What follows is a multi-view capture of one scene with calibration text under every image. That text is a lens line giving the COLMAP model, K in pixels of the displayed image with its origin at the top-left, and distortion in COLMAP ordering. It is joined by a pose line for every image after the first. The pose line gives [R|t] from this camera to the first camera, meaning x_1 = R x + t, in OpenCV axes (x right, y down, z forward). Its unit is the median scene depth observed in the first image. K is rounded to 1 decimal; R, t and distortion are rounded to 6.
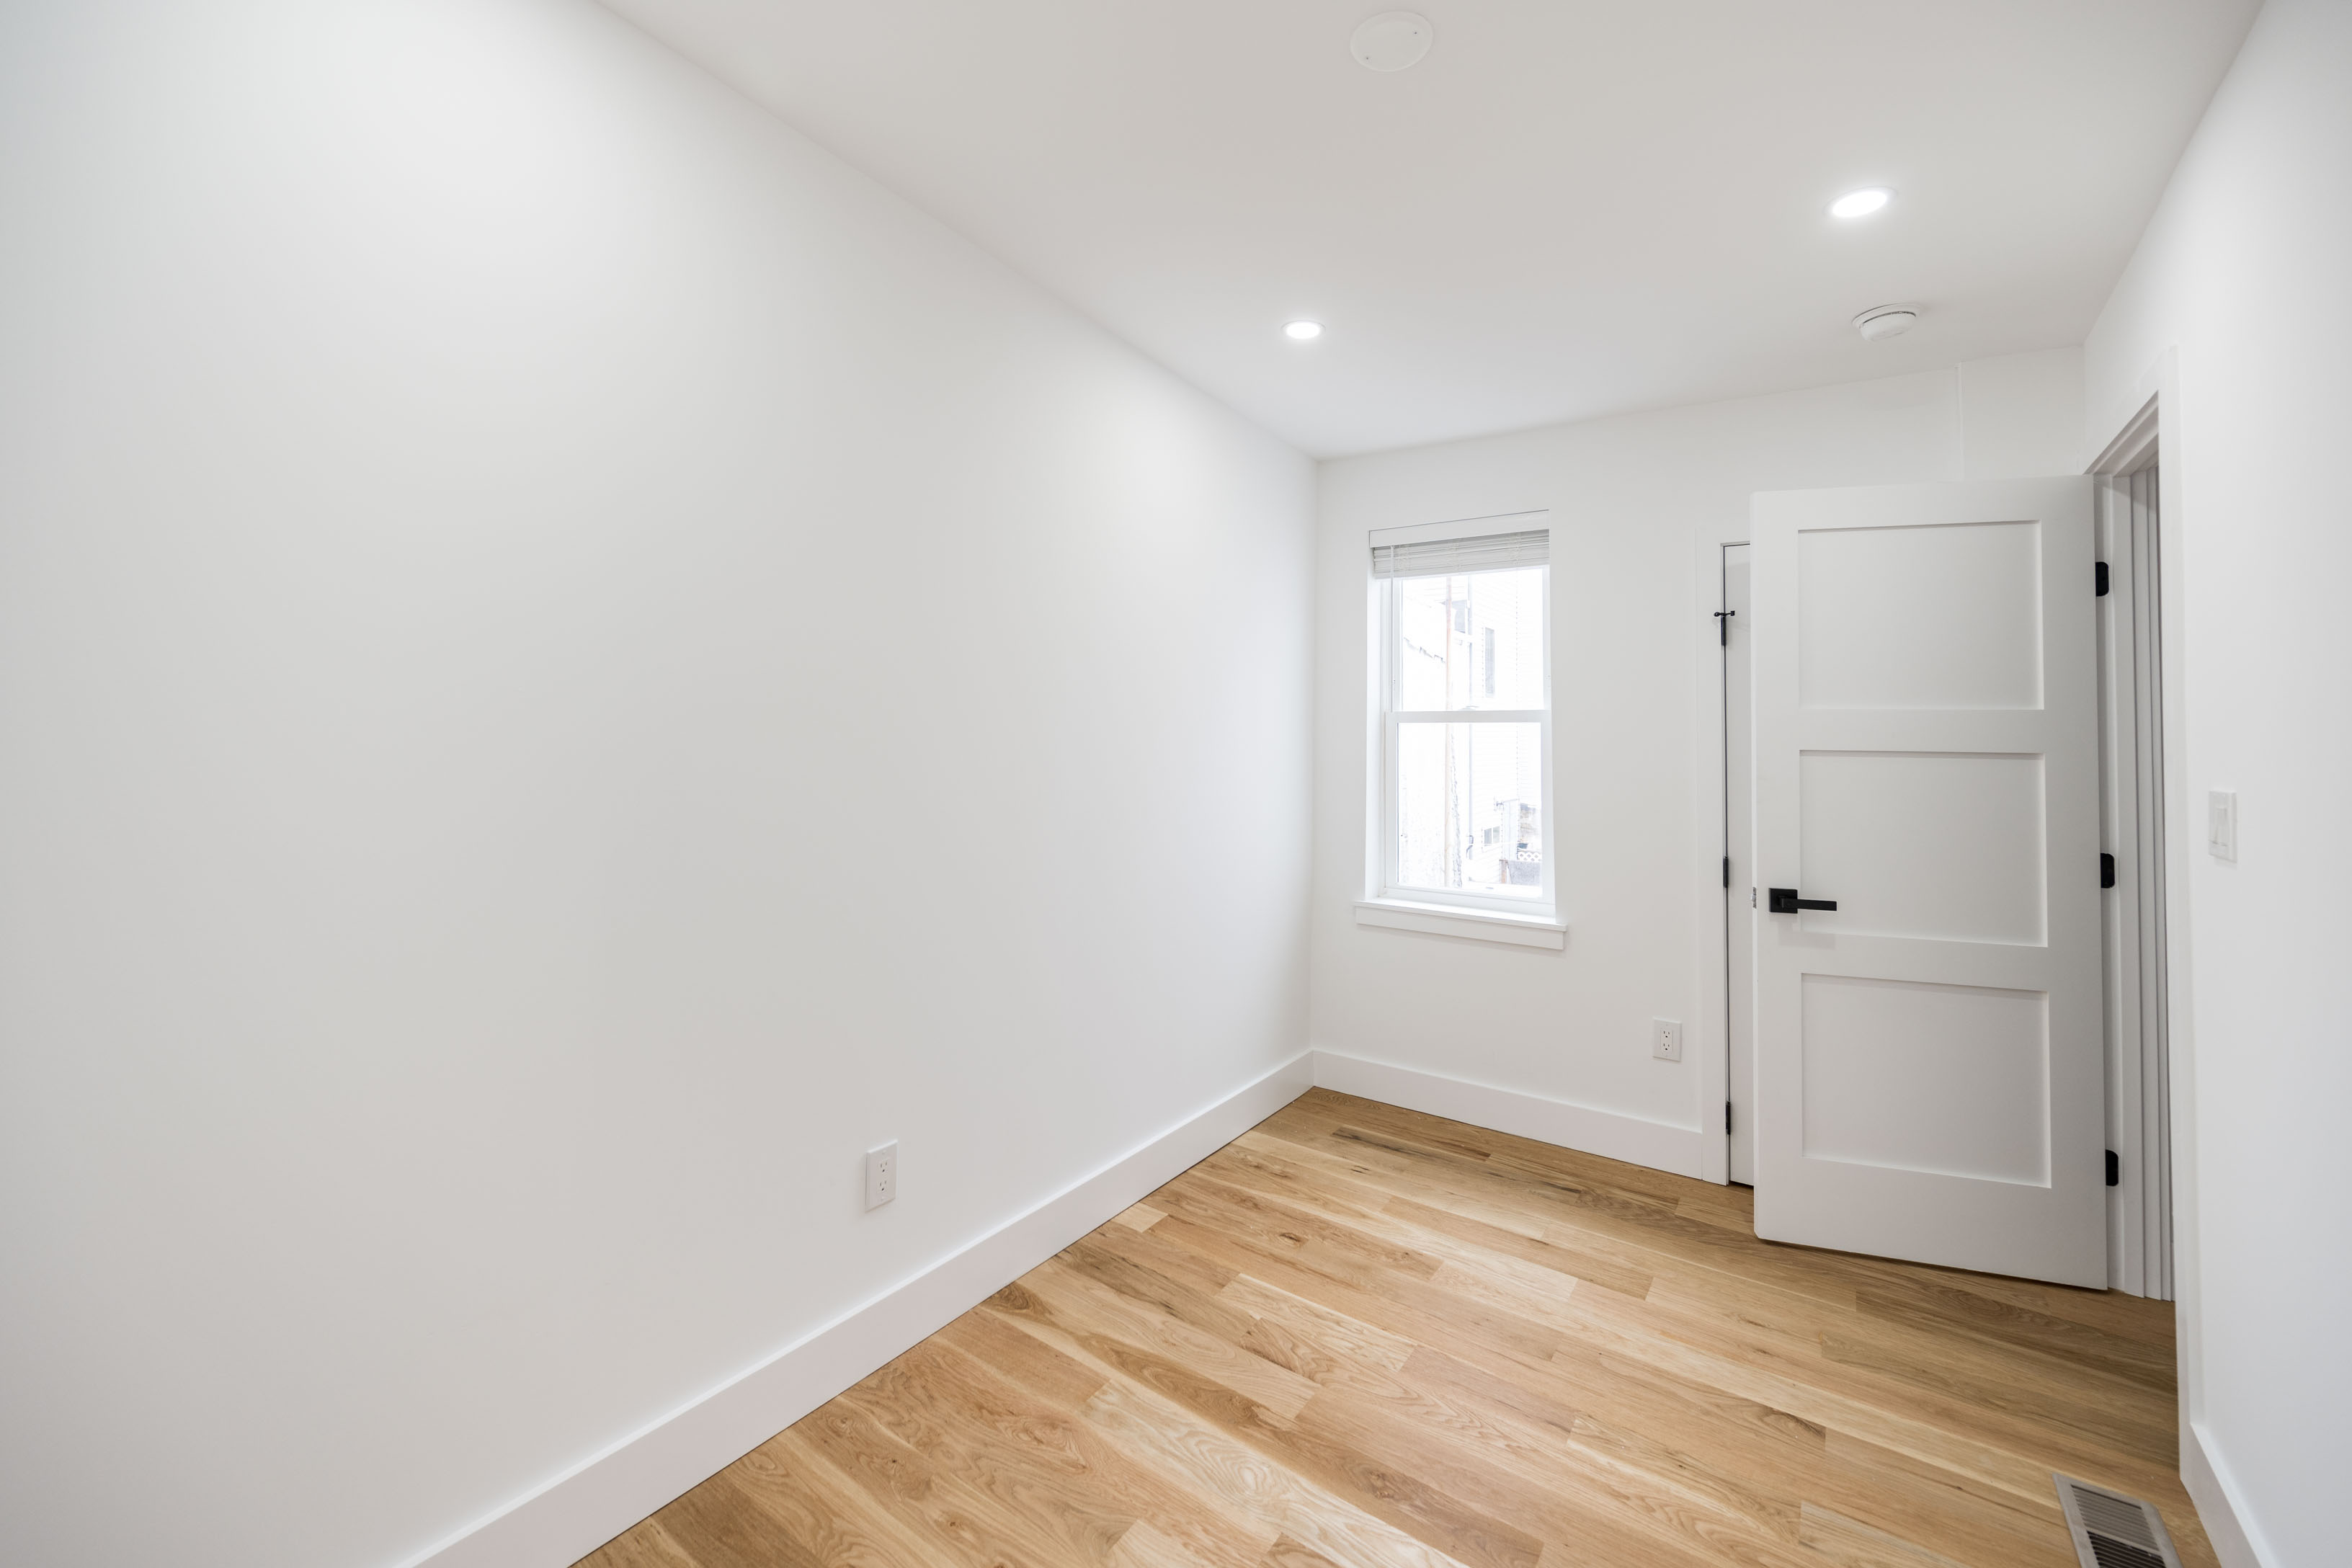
lens RADIAL K [[958.7, 0, 1154.6], [0, 958.7, 704.3], [0, 0, 1]] dist [-0.001280, -0.000716]
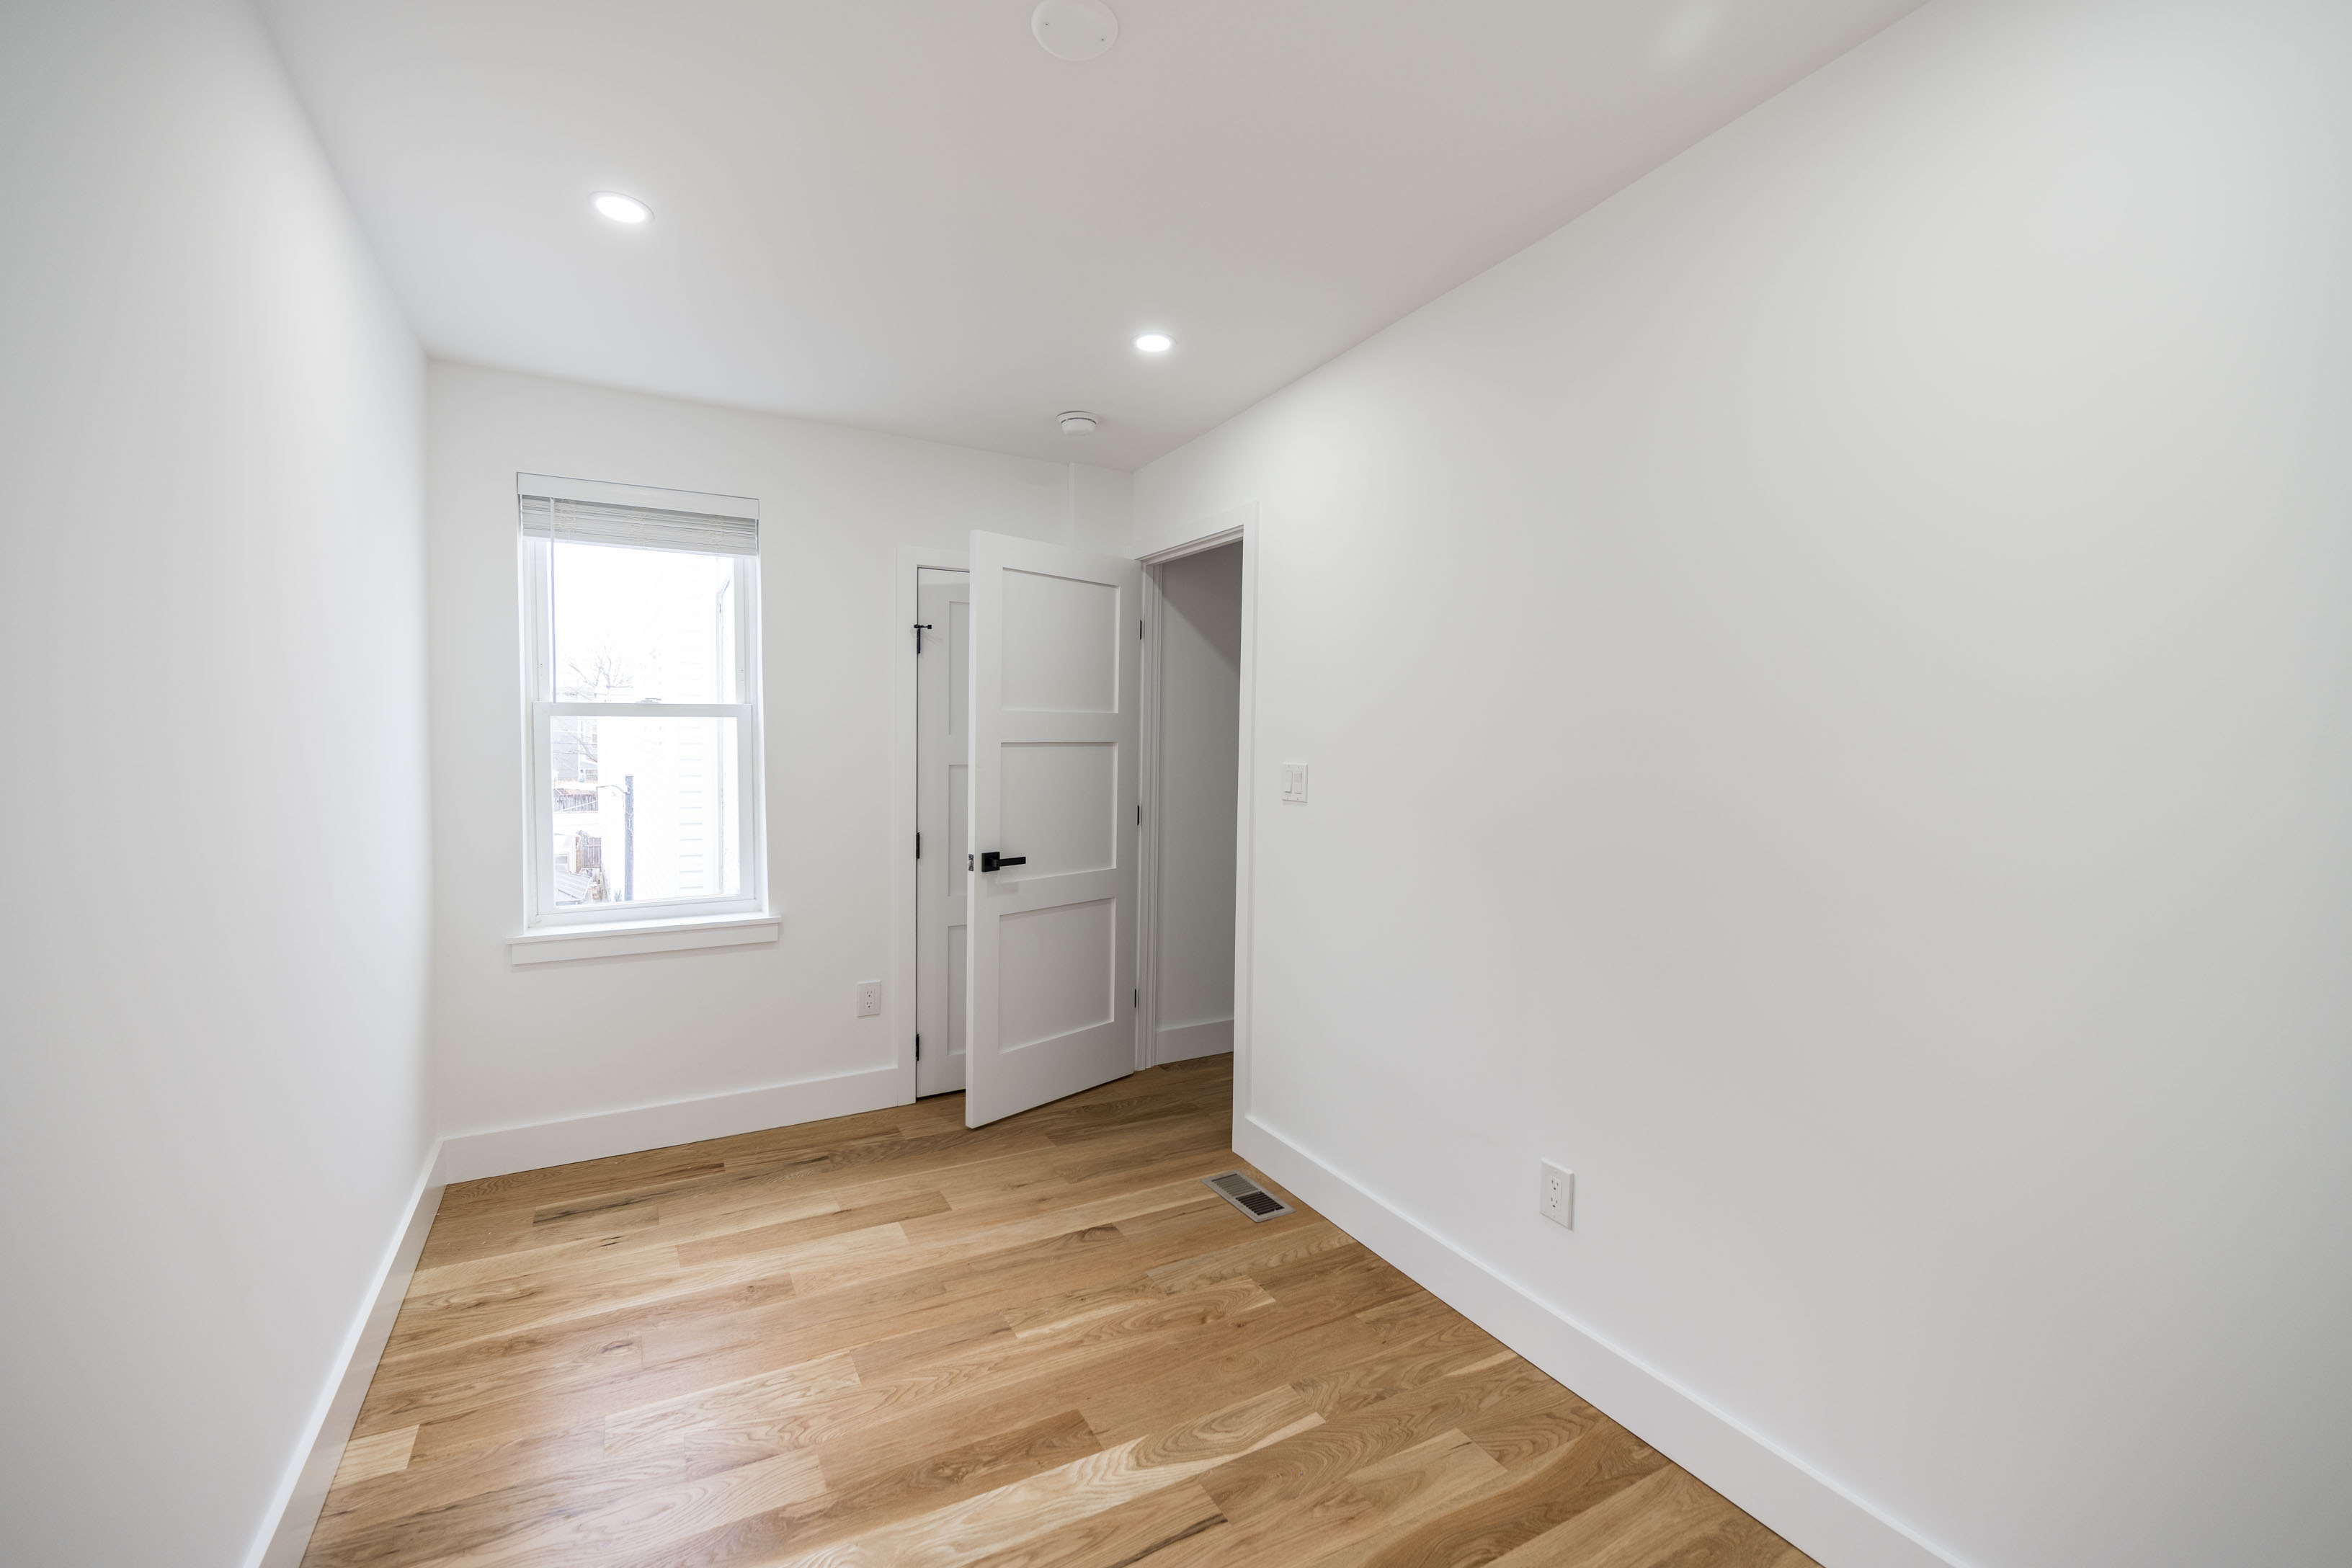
lens RADIAL K [[958.7, 0, 1079.7], [0, 958.7, 769.1], [0, 0, 1]] dist [-0.001280, -0.000716]
pose [[0.462206, -0.042555, 0.885751, -0.443798], [-0.029361, 0.997566, 0.063248, -0.000756], [-0.886286, -0.055240, 0.459832, 0.348184]]
